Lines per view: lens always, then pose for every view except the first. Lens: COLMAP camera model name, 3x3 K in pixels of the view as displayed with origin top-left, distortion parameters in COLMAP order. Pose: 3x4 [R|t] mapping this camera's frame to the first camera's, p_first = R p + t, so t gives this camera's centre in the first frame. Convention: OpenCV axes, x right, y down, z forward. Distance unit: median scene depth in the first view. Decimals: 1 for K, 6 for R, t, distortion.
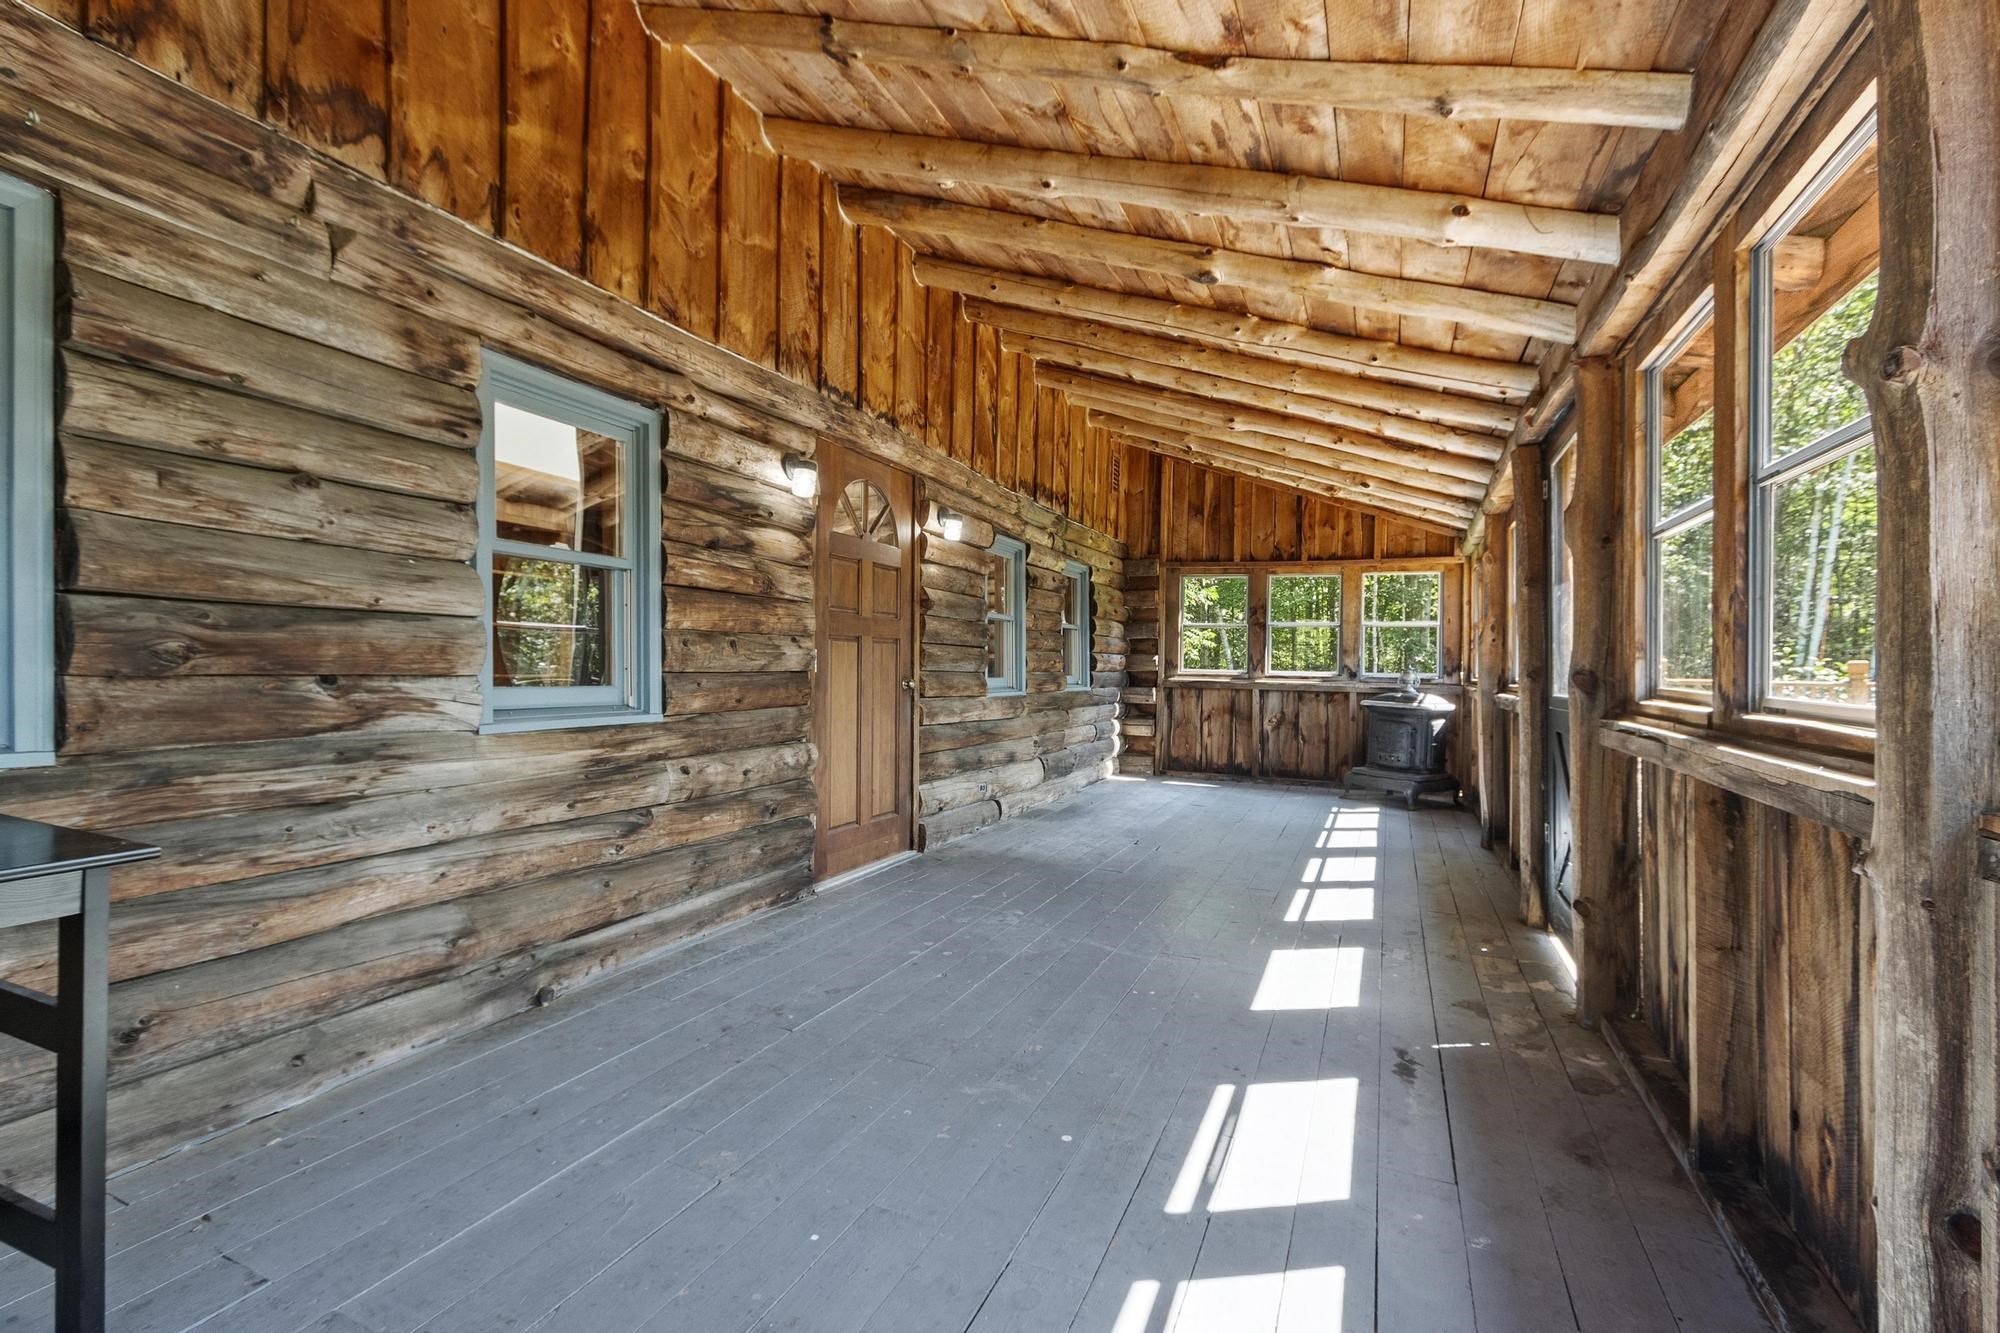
lens RADIAL K [[873.1, 0, 1001.4], [0, 873.1, 667.7], [0, 0, 1]] dist [0.004283, -0.001628]
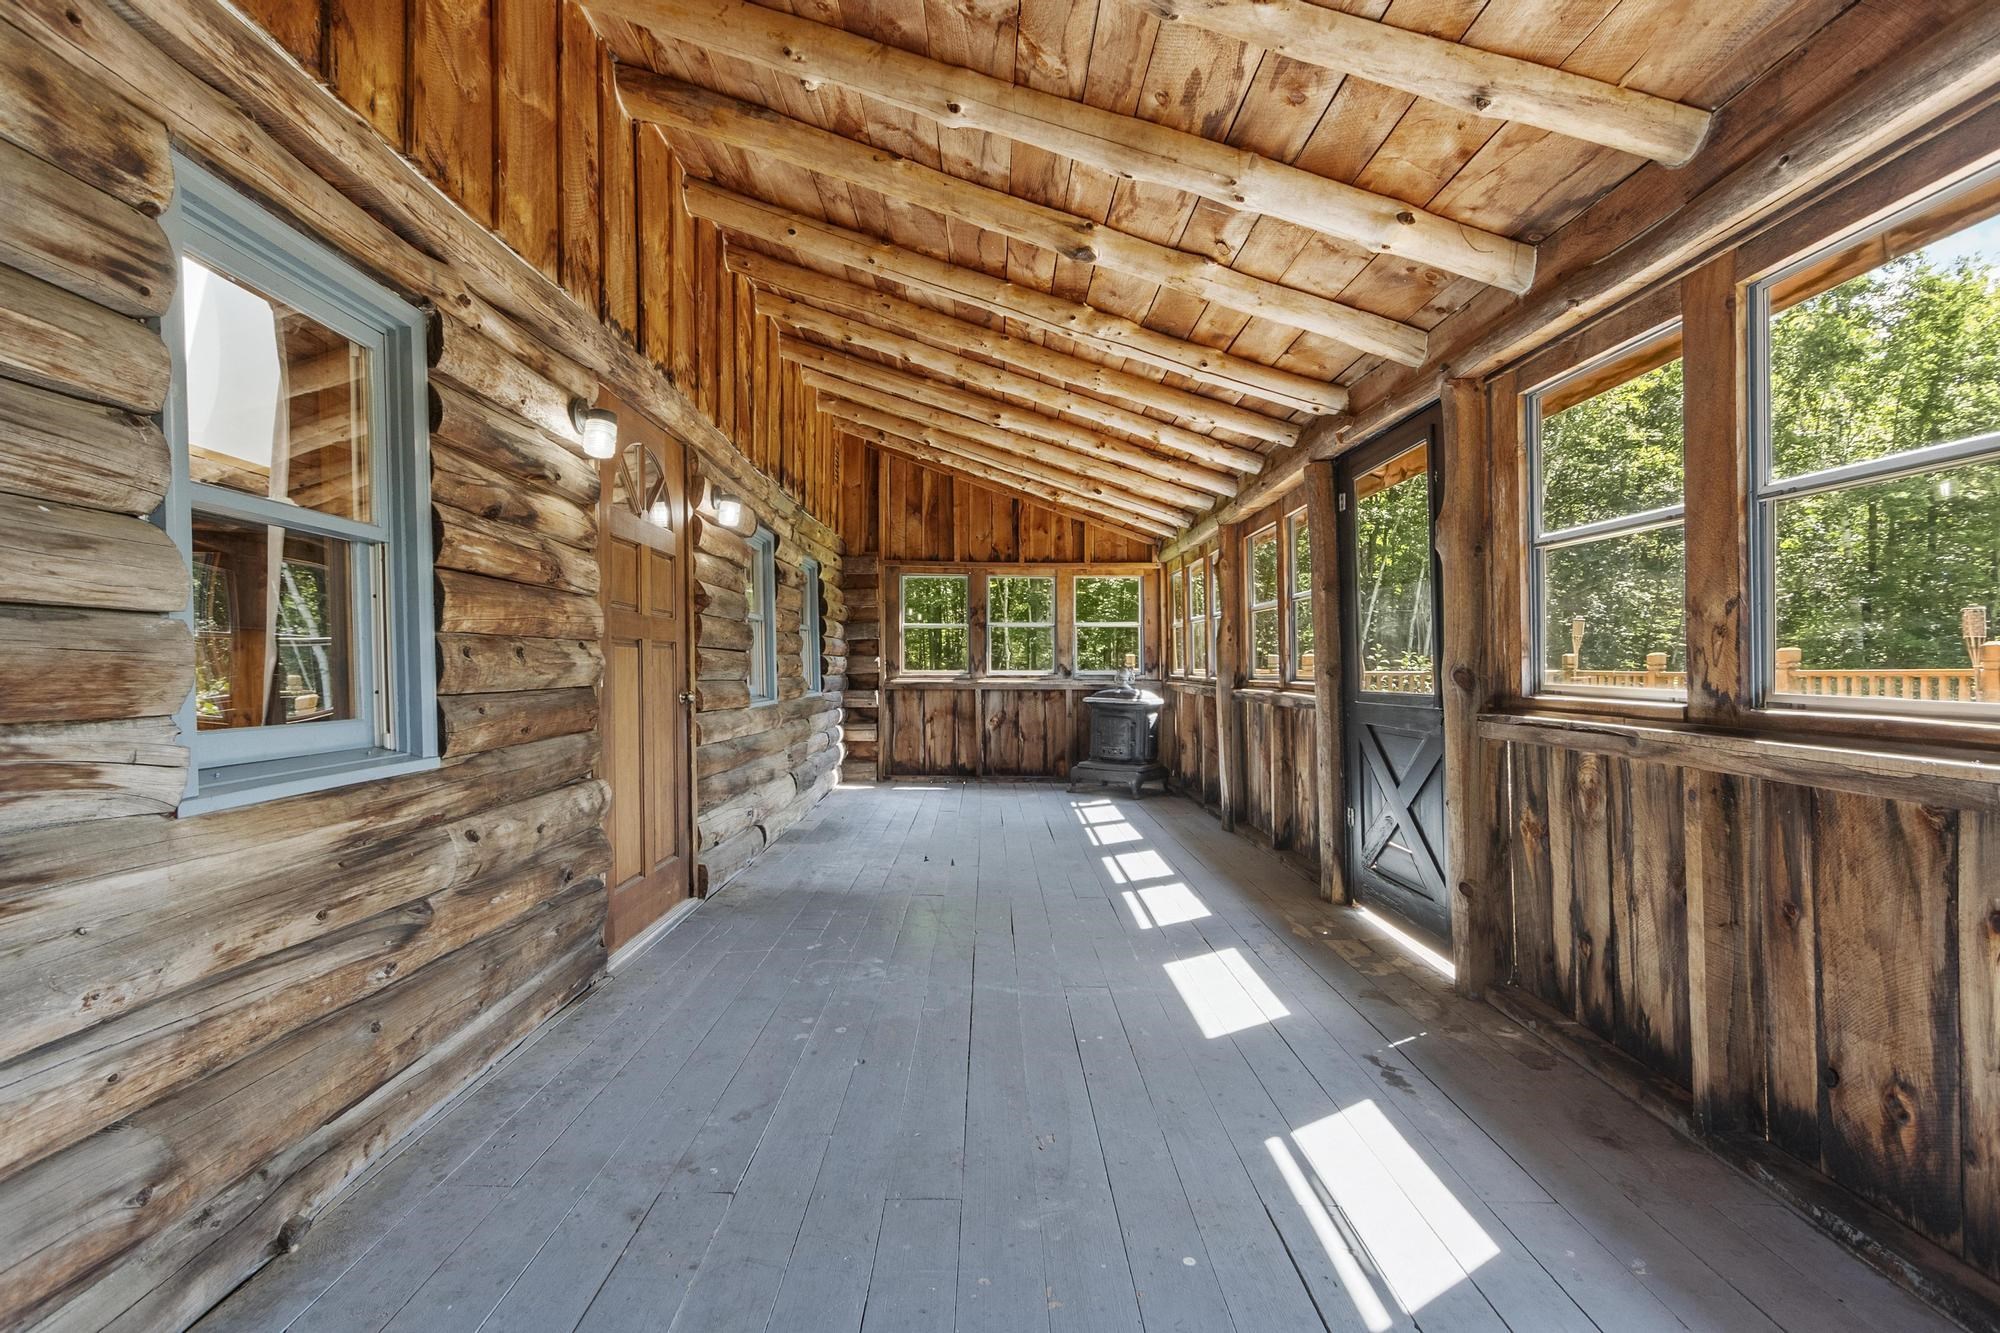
lens RADIAL K [[873.1, 0, 992.7], [0, 873.1, 665.7], [0, 0, 1]] dist [0.004283, -0.001628]
pose [[0.921203, -0.017344, 0.388696, -0.247241], [0.018052, 0.999835, 0.001829, -0.011366], [-0.388664, 0.005332, 0.921364, 0.199357]]
